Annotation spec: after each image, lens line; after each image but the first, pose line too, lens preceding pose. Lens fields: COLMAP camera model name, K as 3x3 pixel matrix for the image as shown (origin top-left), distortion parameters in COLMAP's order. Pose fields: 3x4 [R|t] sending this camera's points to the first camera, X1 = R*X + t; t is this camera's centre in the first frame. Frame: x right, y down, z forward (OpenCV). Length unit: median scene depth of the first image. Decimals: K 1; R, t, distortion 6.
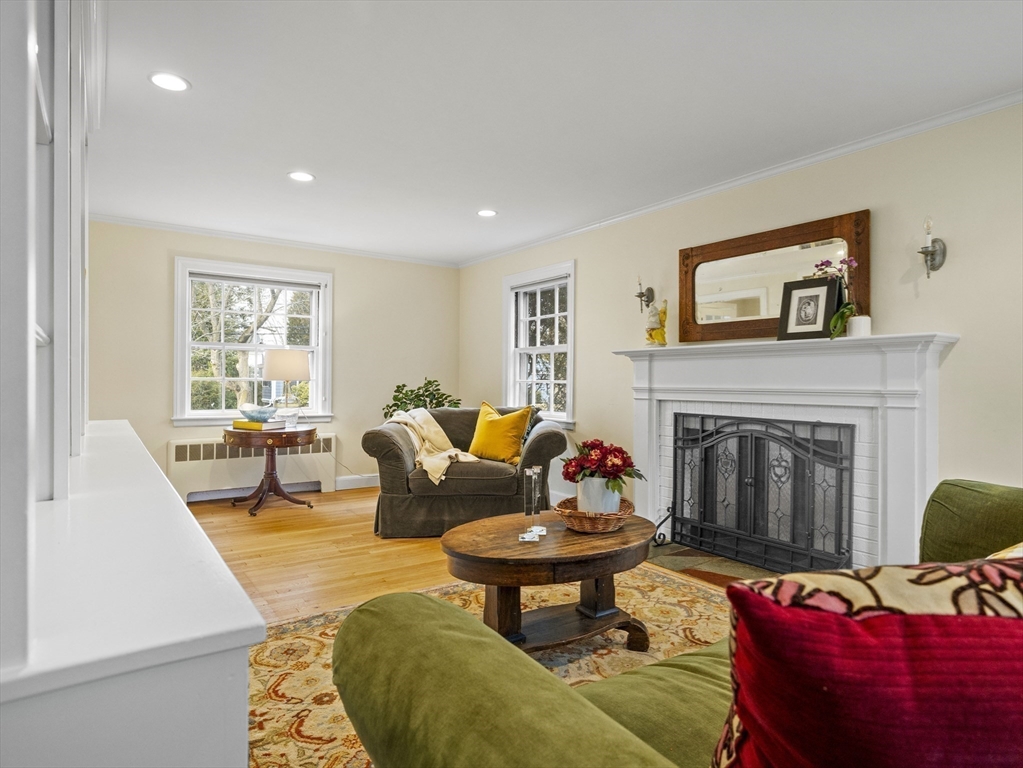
lens RADIAL K [[586.5, 0, 509.1], [0, 586.5, 385.6], [0, 0, 1]] dist [-0.008700, -0.001436]
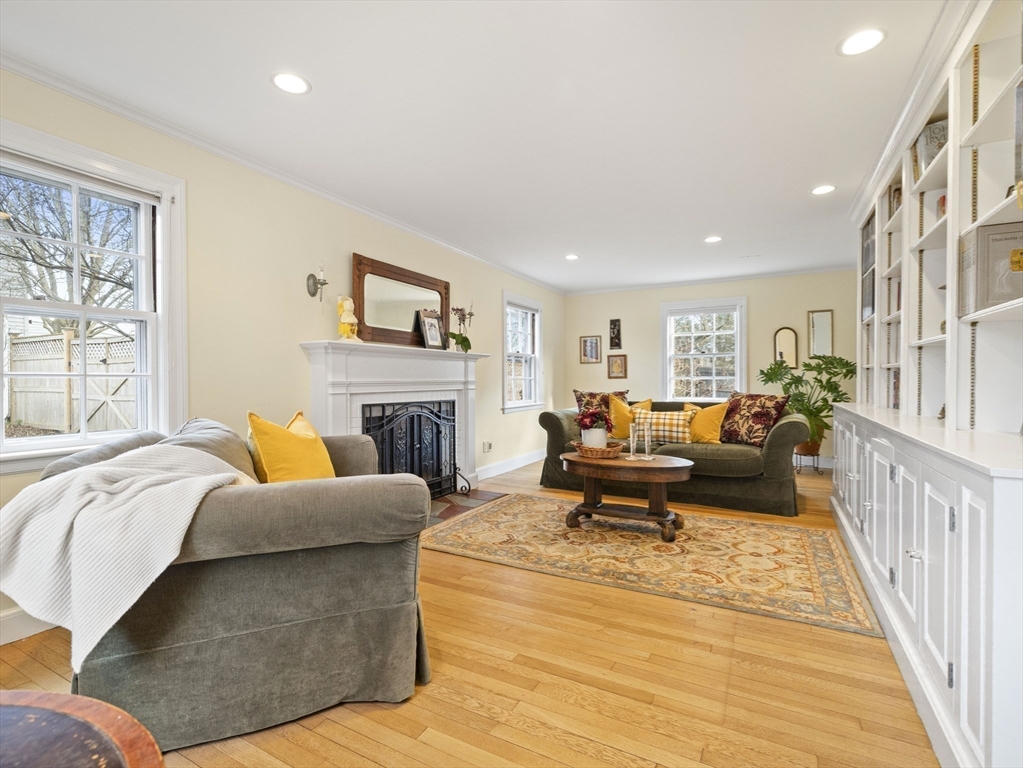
lens RADIAL K [[491.3, 0, 508.6], [0, 491.3, 385.3], [0, 0, 1]] dist [0.002619, -0.000392]
pose [[-0.454479, -0.015211, 0.890628, -0.843320], [0.004068, 0.999808, 0.019152, -0.007117], [-0.890748, 0.012327, -0.454330, 1.521453]]
